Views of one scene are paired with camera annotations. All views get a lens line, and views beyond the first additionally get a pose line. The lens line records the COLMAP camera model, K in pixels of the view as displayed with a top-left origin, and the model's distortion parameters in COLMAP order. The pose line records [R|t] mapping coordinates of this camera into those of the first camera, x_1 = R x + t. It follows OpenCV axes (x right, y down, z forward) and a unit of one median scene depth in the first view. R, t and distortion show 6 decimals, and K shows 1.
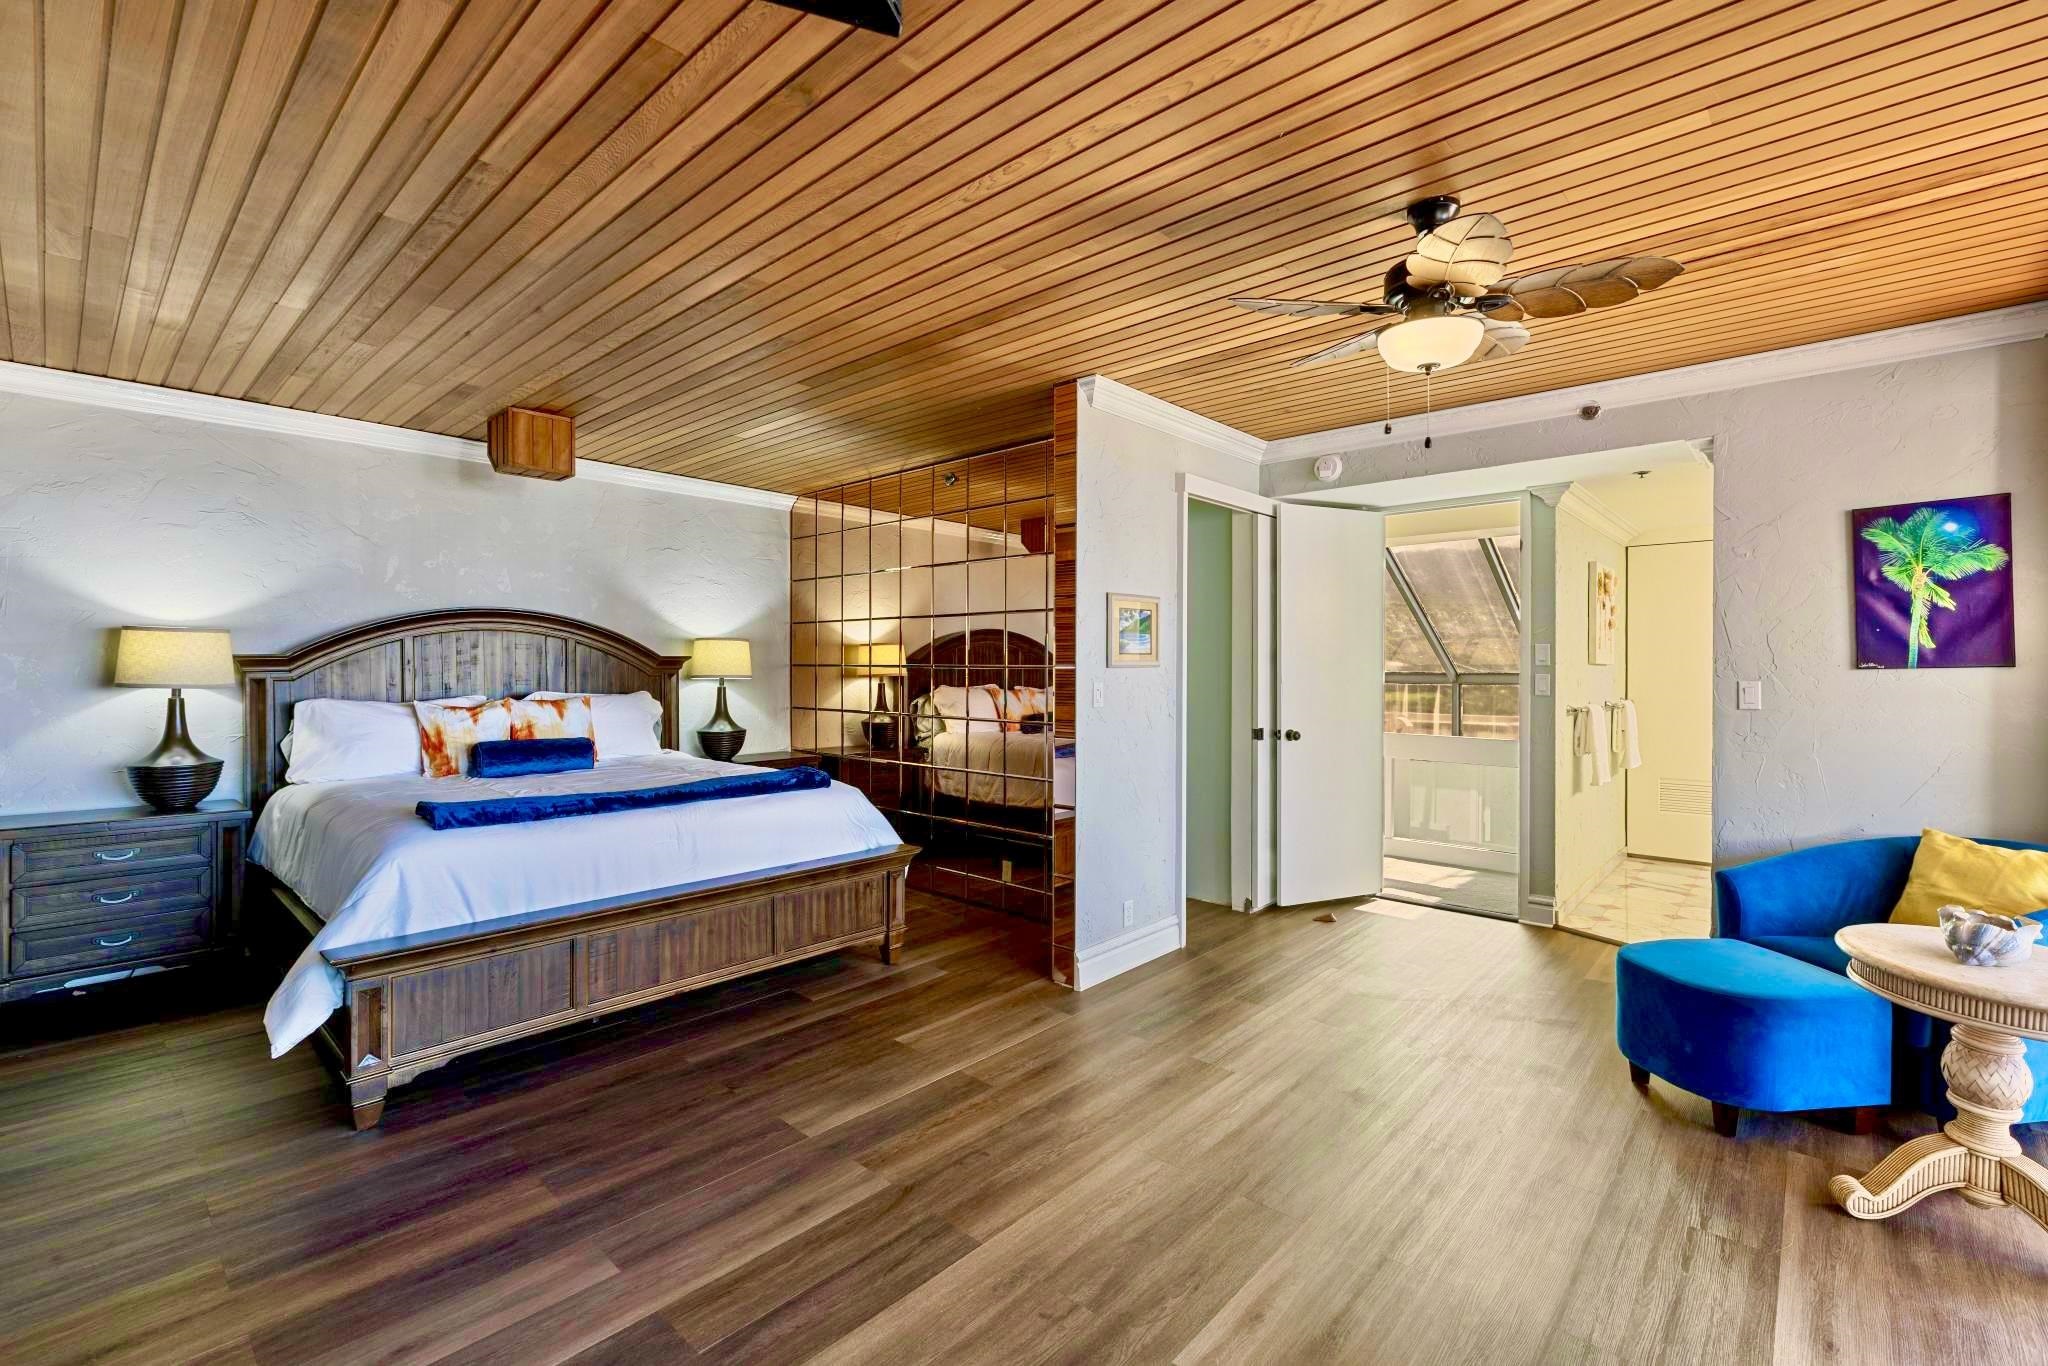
lens RADIAL K [[884.2, 0, 1030.2], [0, 884.2, 672.3], [0, 0, 1]] dist [-0.002089, 0.000011]
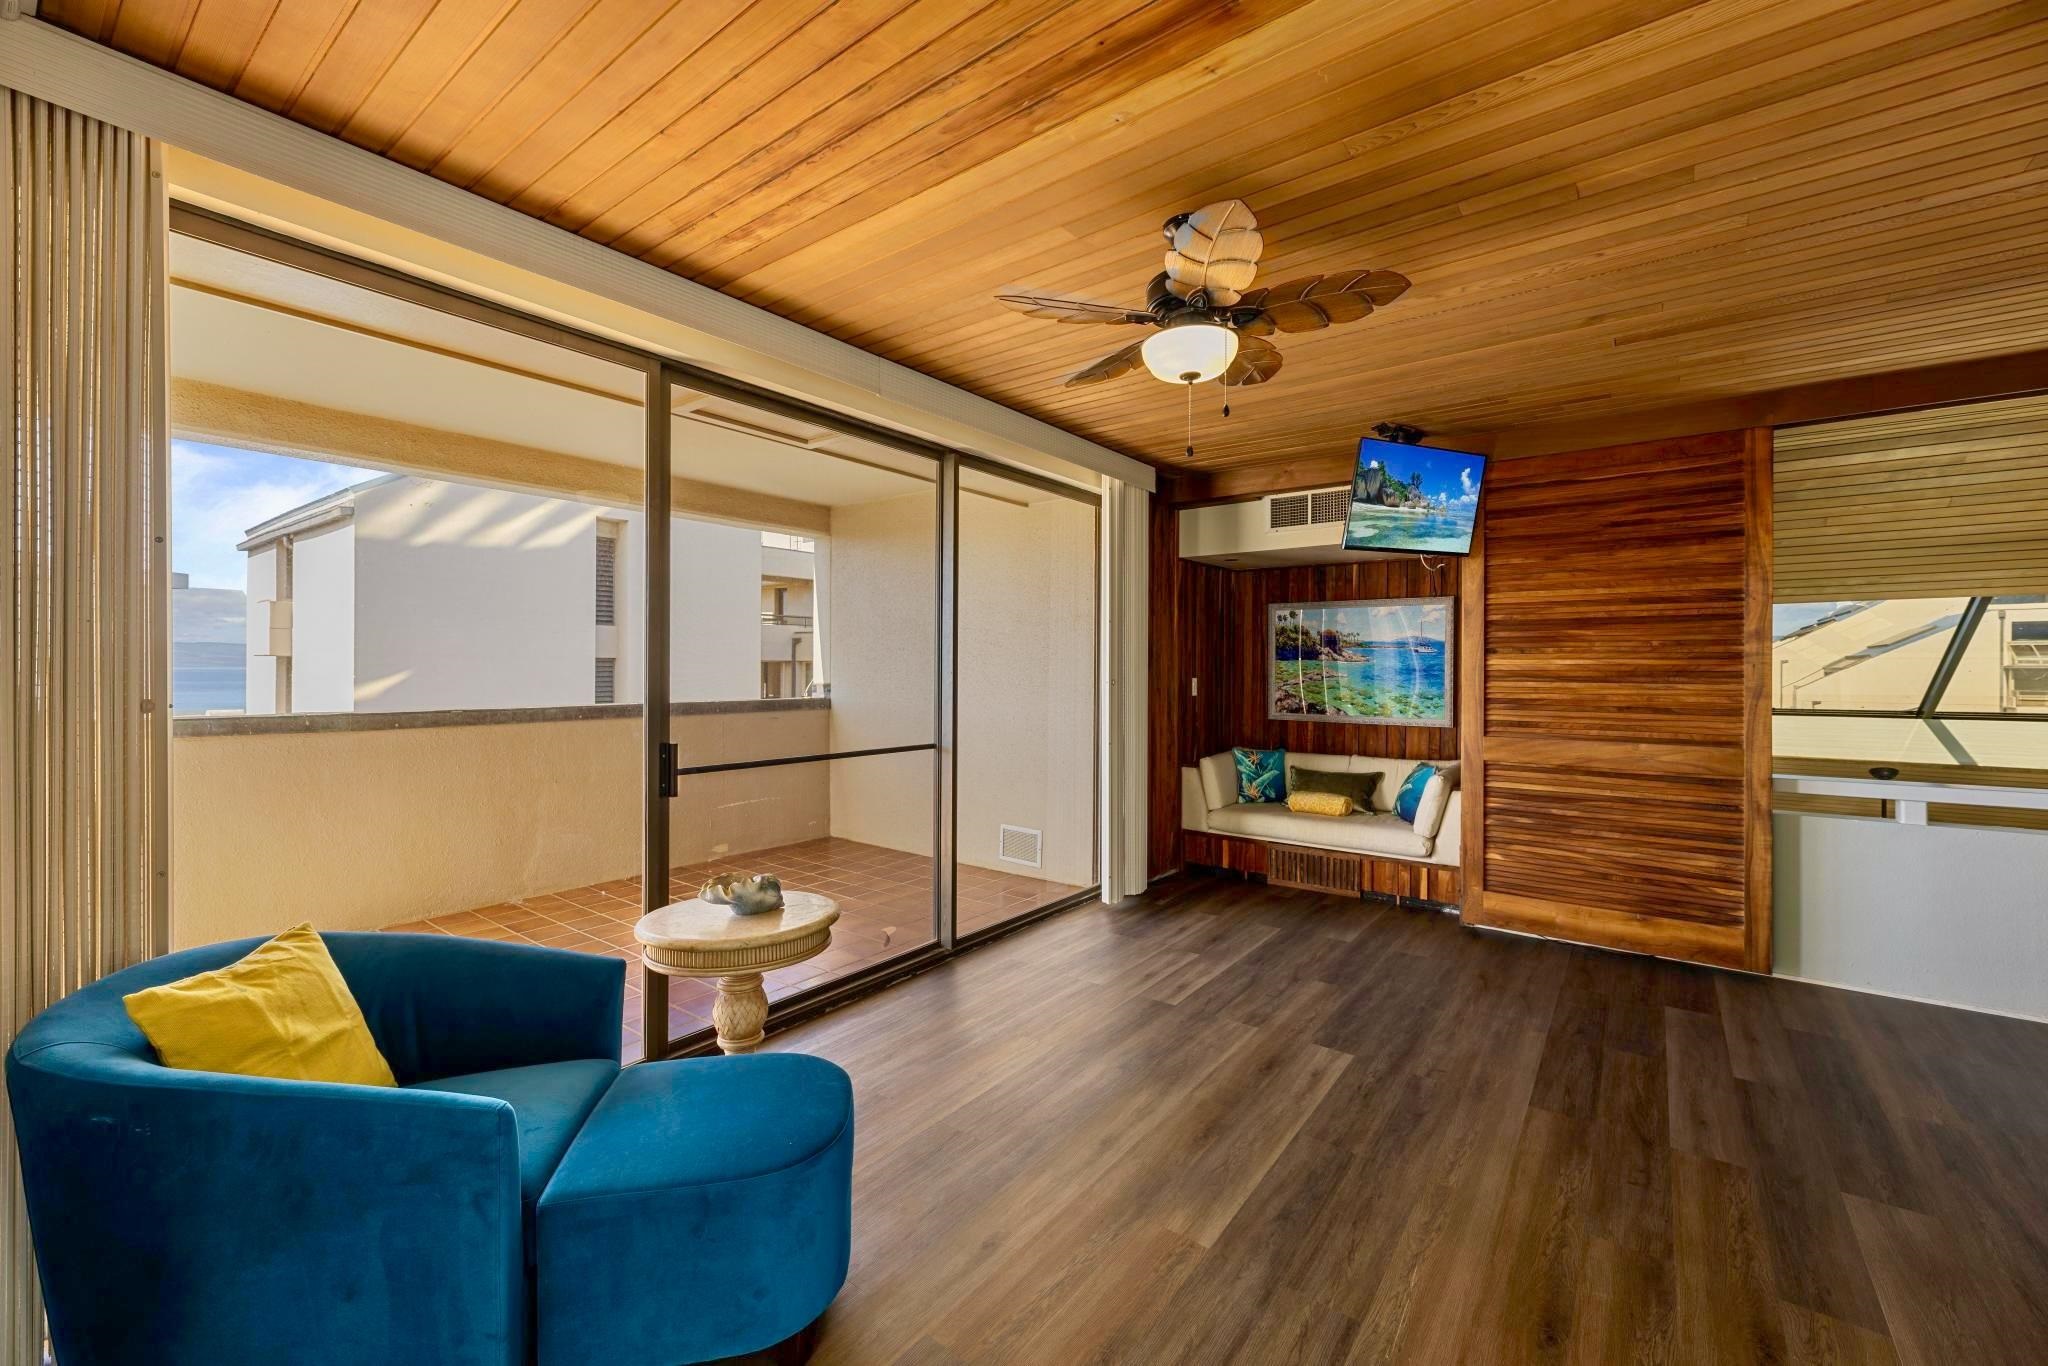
lens RADIAL K [[815.7, 0, 1030.1], [0, 815.7, 667.4], [0, 0, 1]] dist [0.002737, 0.000155]
pose [[-0.996637, -0.003403, -0.081869, 0.513277], [-0.003806, 0.999981, 0.004763, -0.011029], [0.081851, 0.005059, -0.996632, 1.392191]]
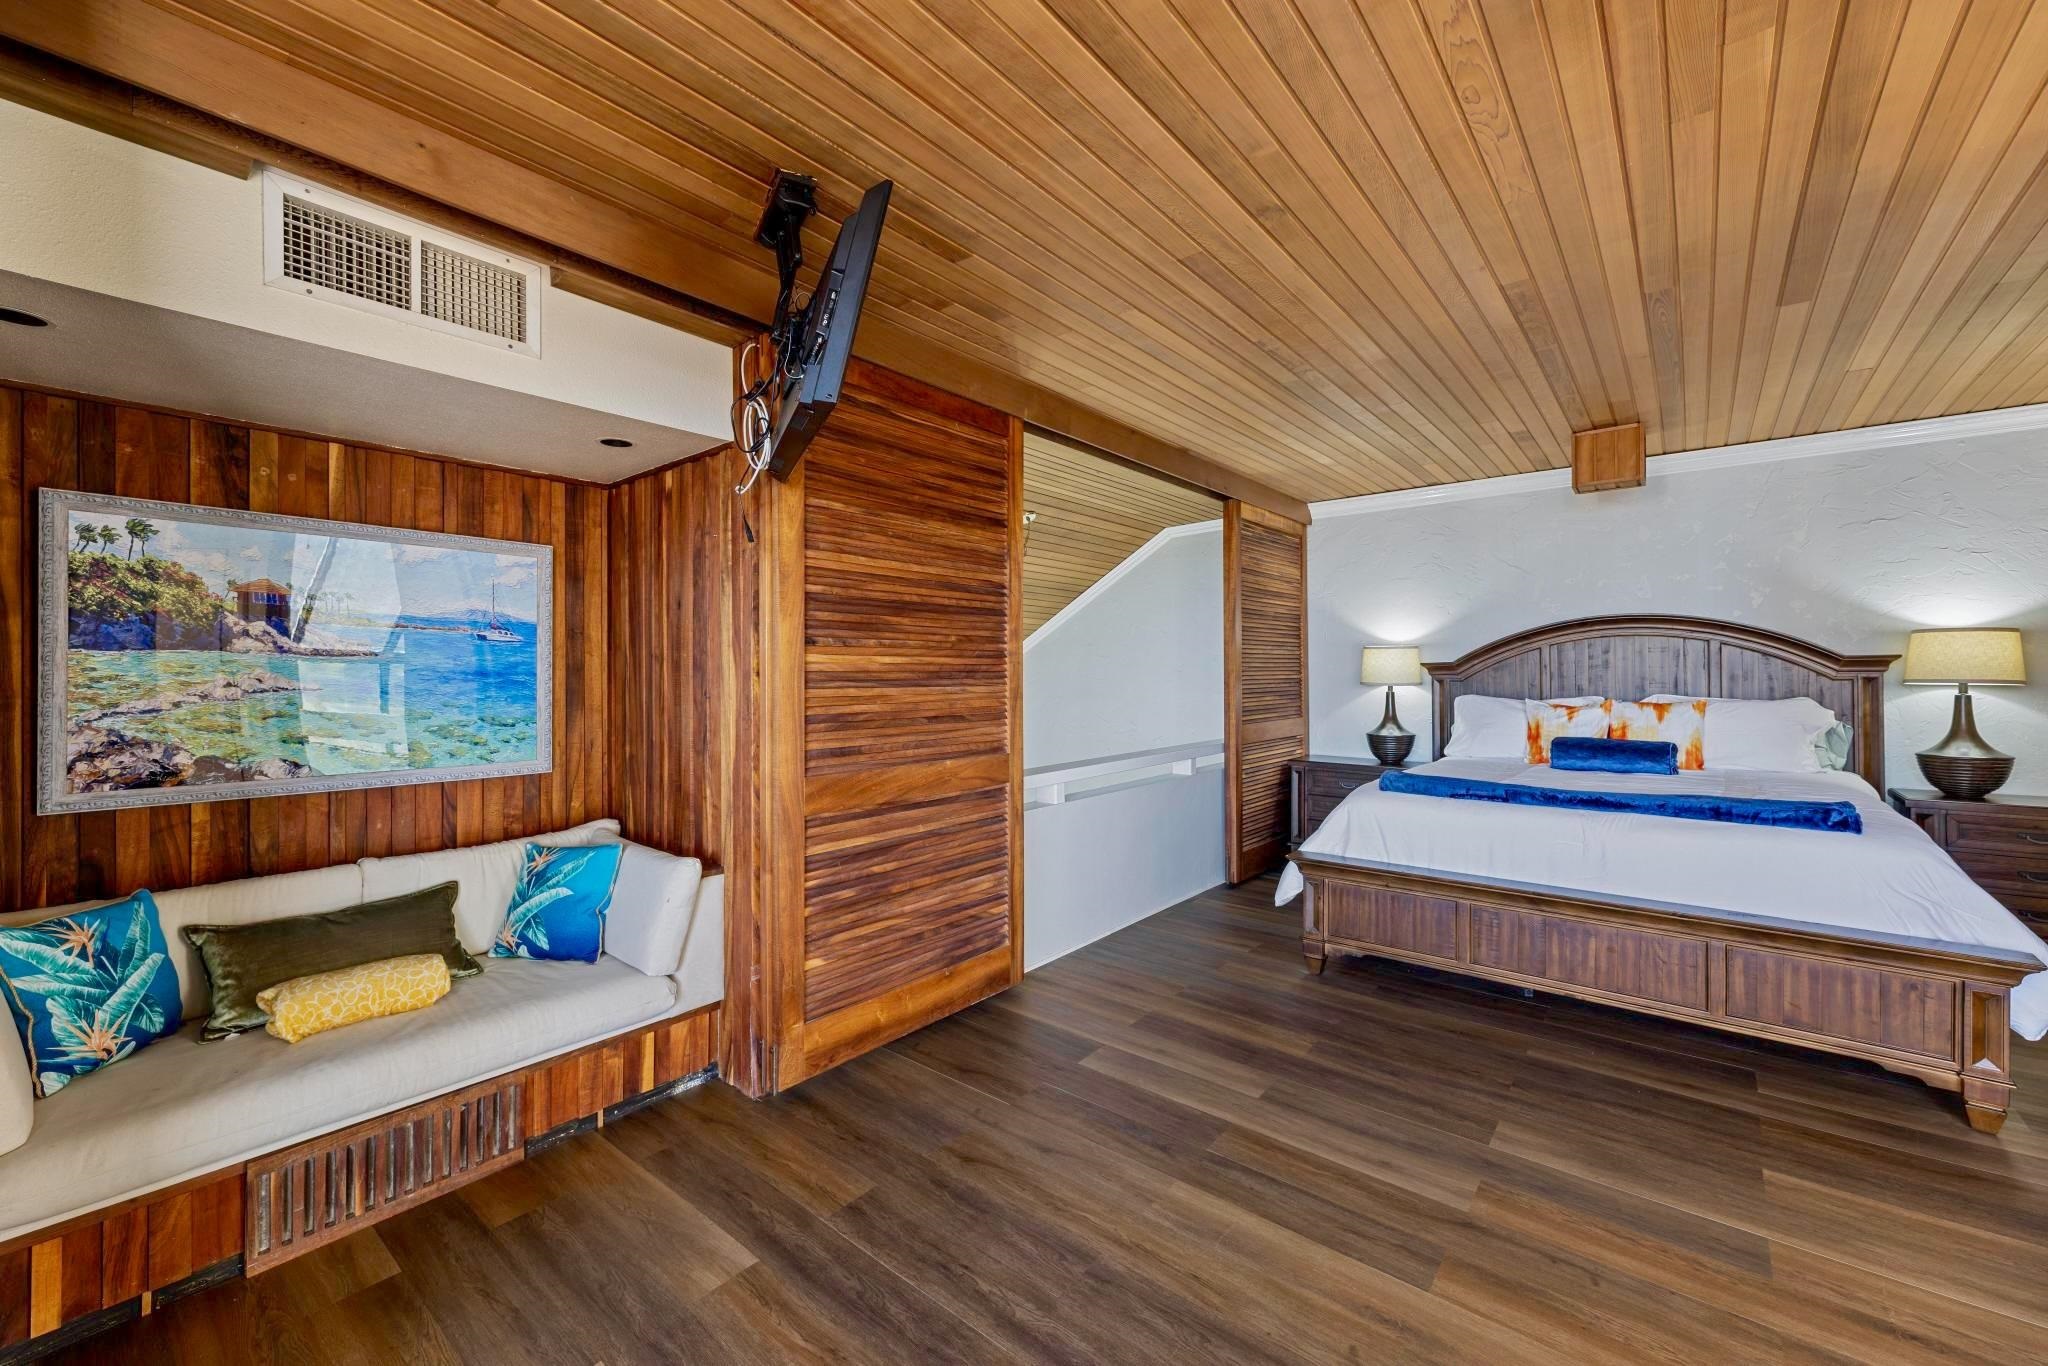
lens RADIAL K [[815.7, 0, 1023.1], [0, 815.7, 675.6], [0, 0, 1]] dist [0.002737, 0.000155]
pose [[0.041710, 0.001205, -0.999129, 0.504280], [-0.000904, 0.999999, 0.001168, 0.000037], [0.999129, 0.000855, 0.041711, 0.347219]]
